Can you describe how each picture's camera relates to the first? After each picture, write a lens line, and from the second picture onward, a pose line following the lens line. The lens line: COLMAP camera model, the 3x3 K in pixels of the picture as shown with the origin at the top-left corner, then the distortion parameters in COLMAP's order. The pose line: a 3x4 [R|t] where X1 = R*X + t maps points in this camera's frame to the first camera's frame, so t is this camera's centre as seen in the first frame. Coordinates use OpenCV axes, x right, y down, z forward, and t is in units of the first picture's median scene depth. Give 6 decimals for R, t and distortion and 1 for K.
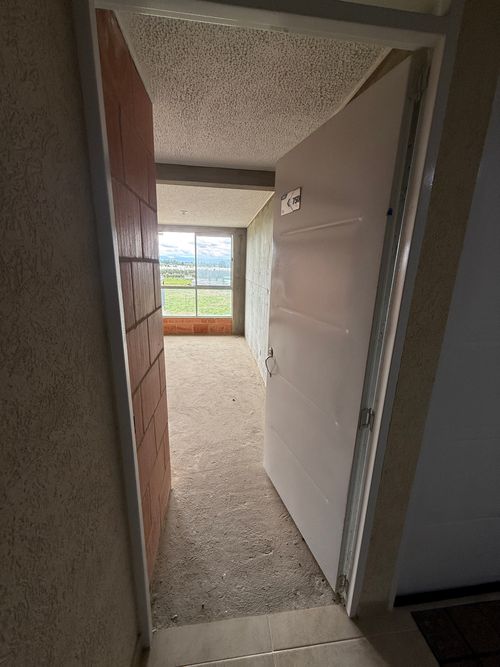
lens RADIAL K [[266.3, 0, 250.0], [0, 266.3, 333.5], [0, 0, 1]] dist [-0.000017, 0.000010]
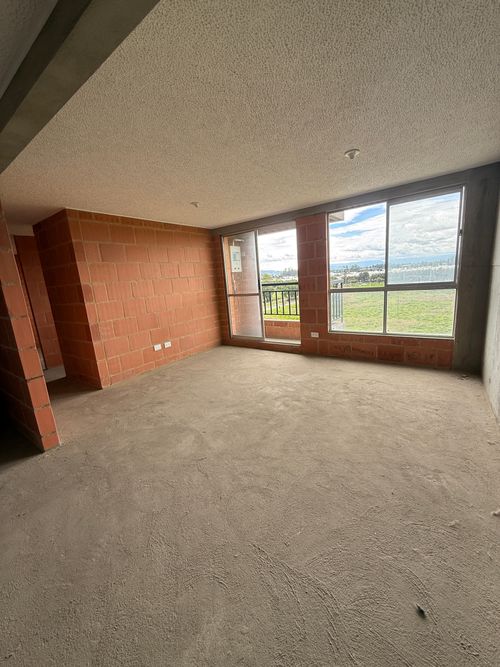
lens RADIAL K [[262.4, 0, 256.5], [0, 262.4, 331.7], [0, 0, 1]] dist [0.002064, 0.000055]
pose [[0.740740, 0.048584, -0.670033, -0.005986], [-0.068656, 0.997634, -0.003562, -0.049146], [0.668275, 0.048640, 0.742323, 0.351129]]
